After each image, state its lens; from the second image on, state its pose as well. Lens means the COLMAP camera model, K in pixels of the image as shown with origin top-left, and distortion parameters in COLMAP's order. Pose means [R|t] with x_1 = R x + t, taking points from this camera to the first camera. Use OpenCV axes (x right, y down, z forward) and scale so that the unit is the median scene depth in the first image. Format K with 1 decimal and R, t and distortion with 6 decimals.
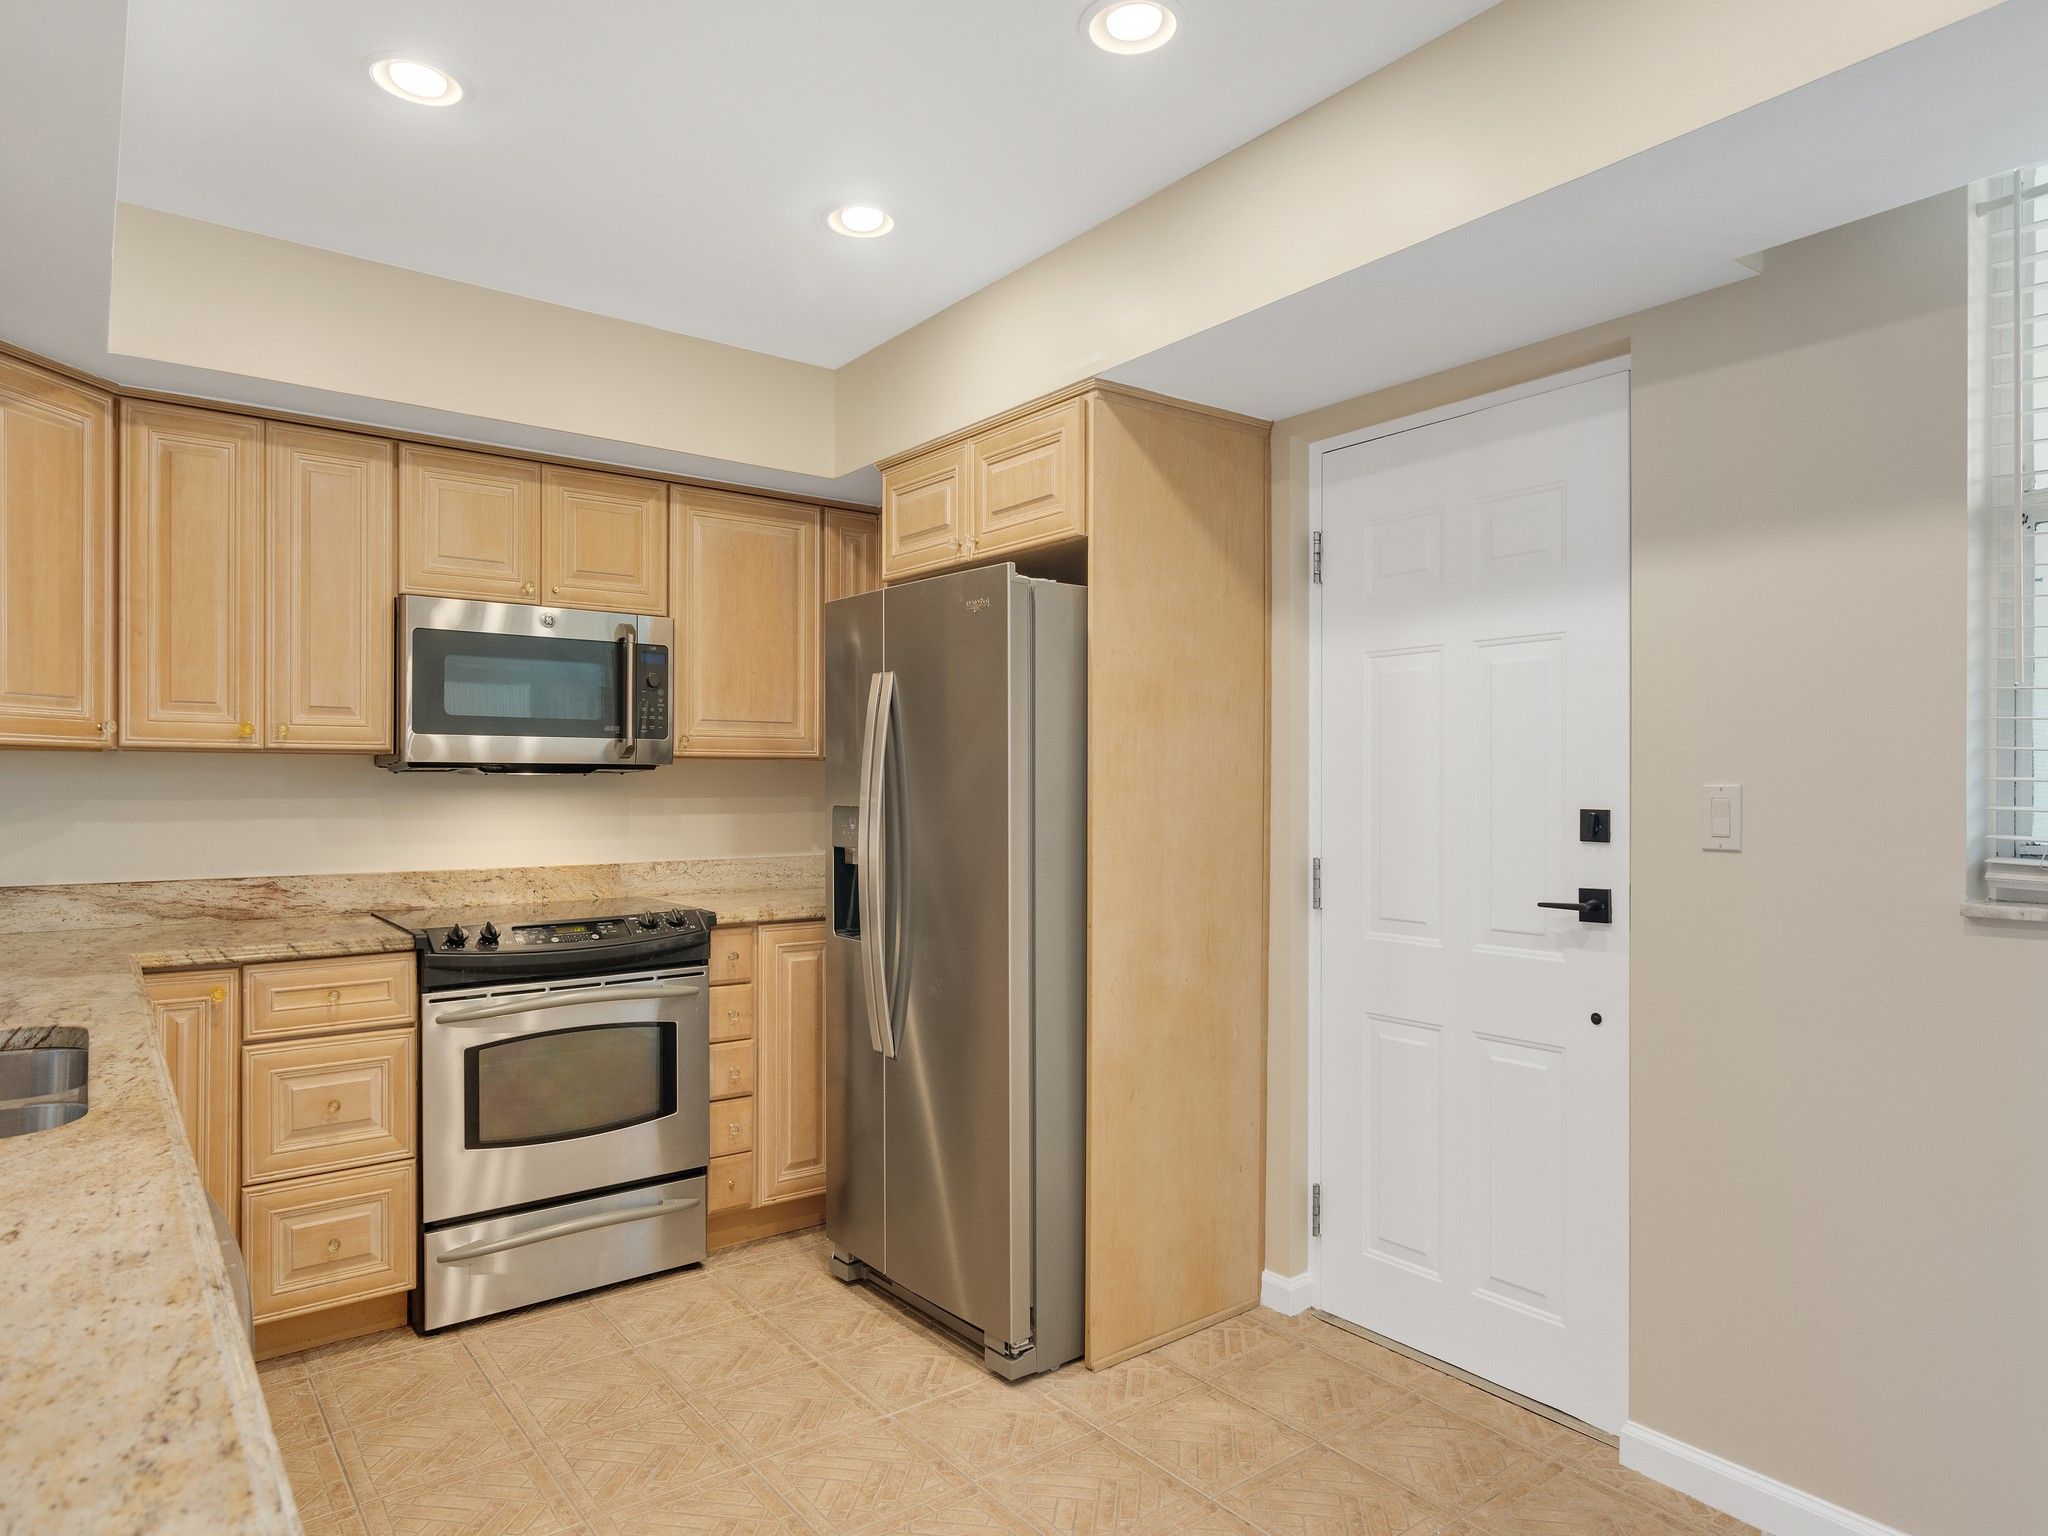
lens RADIAL K [[1206.0, 0, 1020.9], [0, 1206.0, 772.9], [0, 0, 1]] dist [-0.001208, -0.000038]
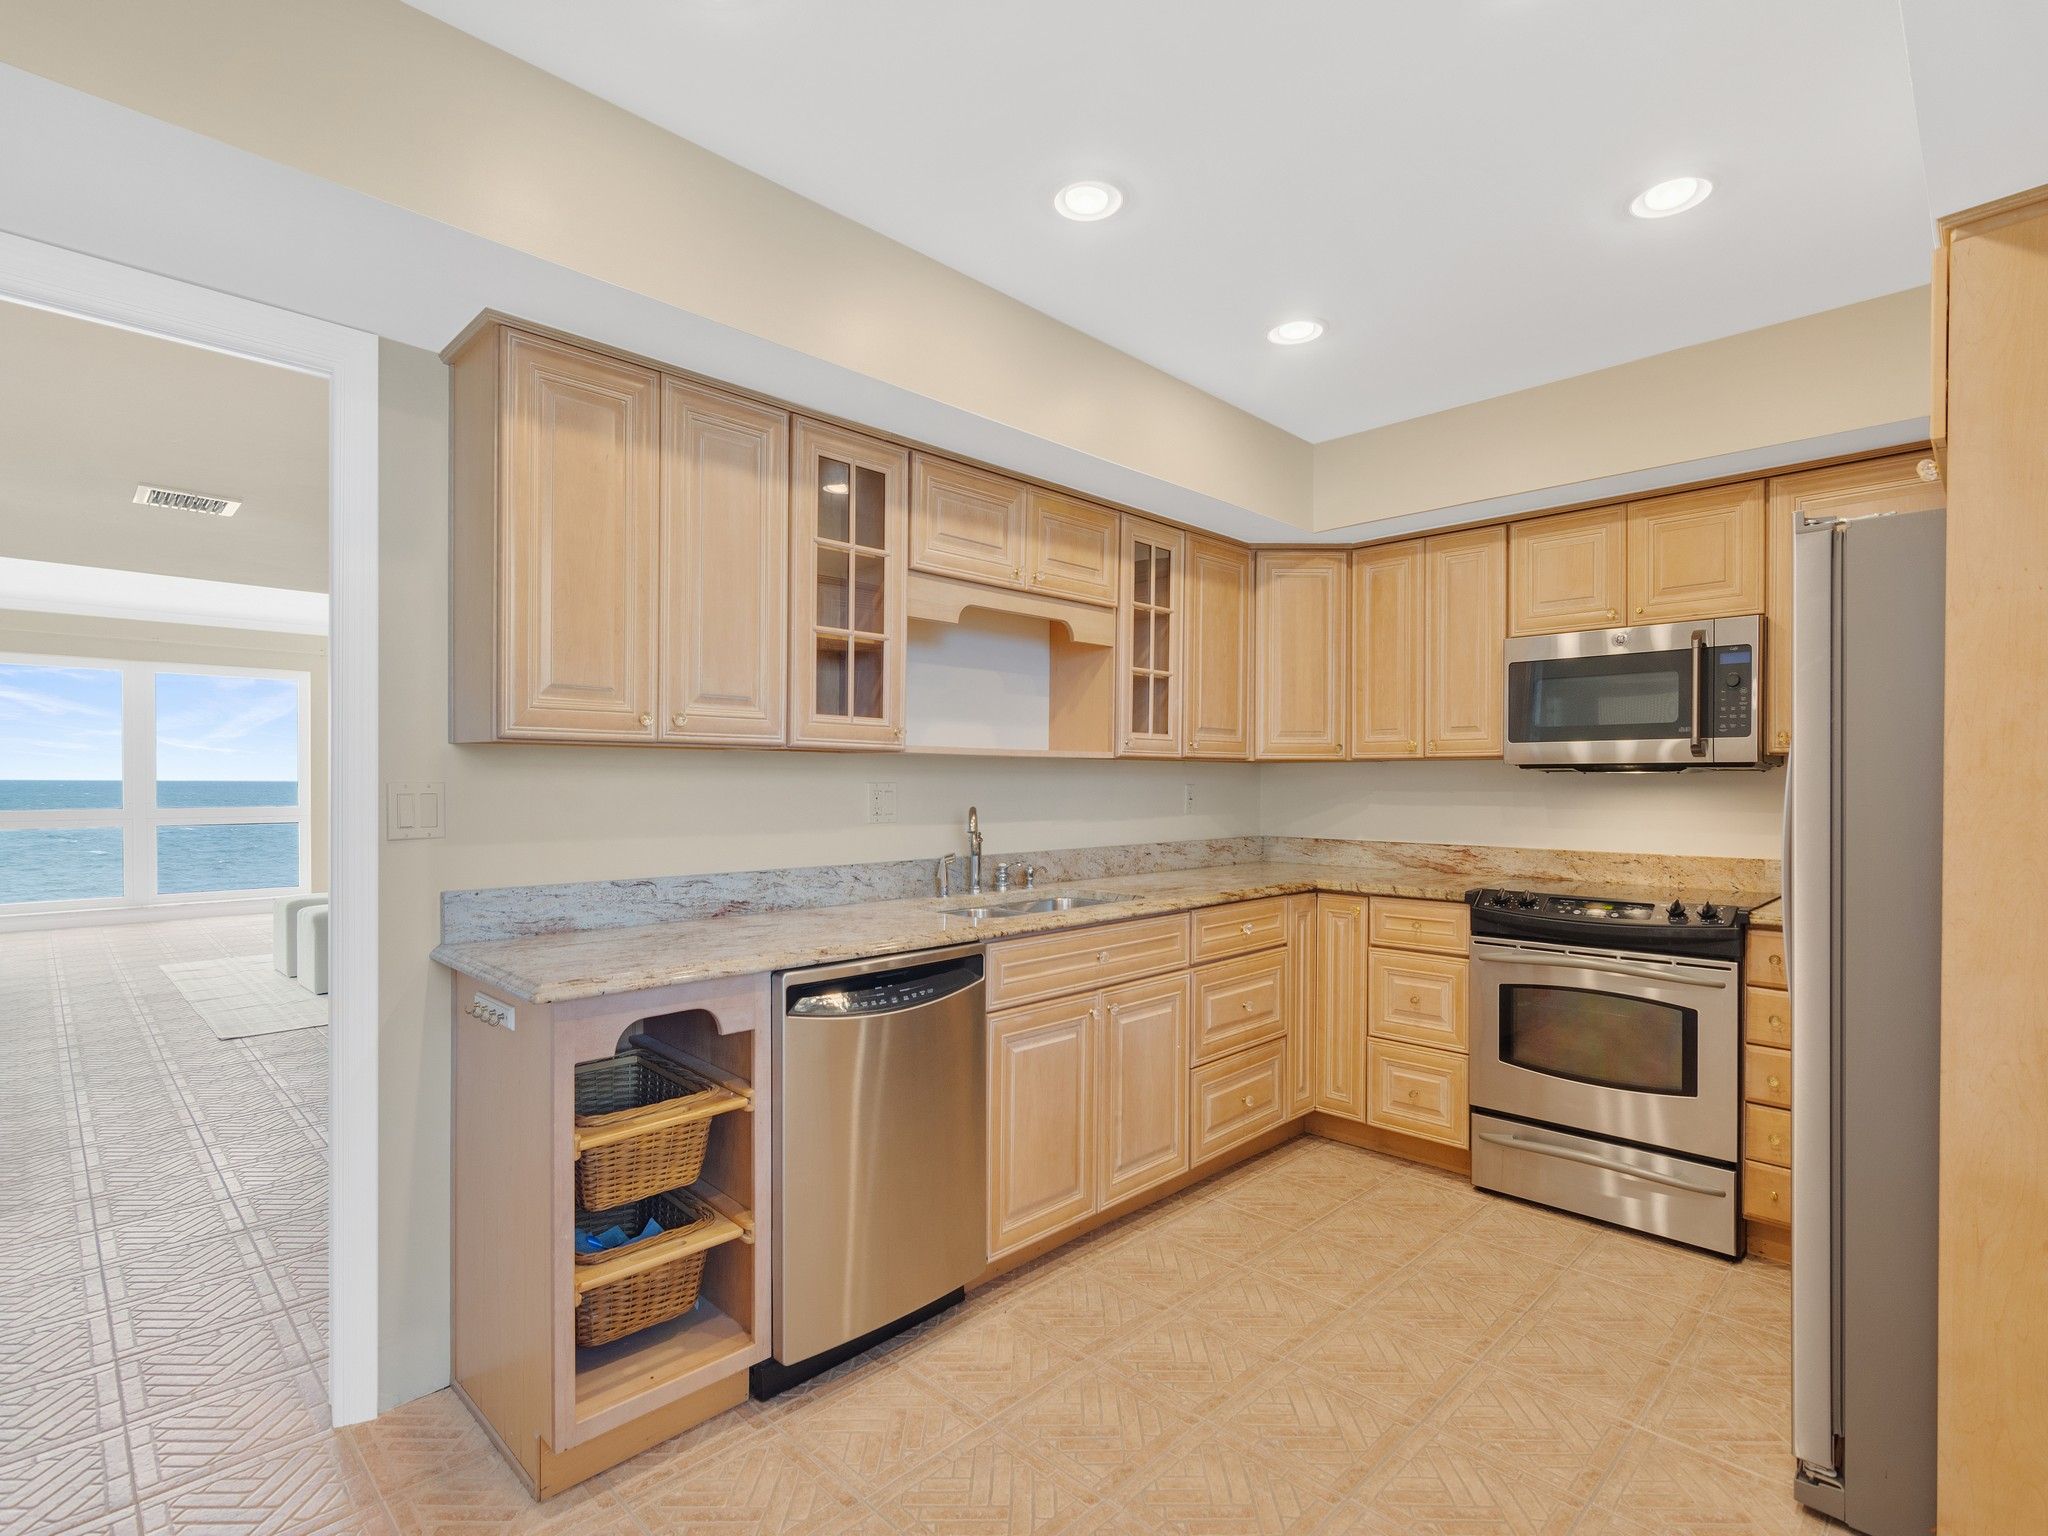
lens RADIAL K [[994.3, 0, 1026.5], [0, 994.3, 772.4], [0, 0, 1]] dist [-0.002146, -0.000425]
pose [[0.136695, -0.010331, -0.990559, 0.504349], [0.007286, 0.999929, -0.009424, 0.006136], [0.990586, -0.005929, 0.136761, 0.325533]]
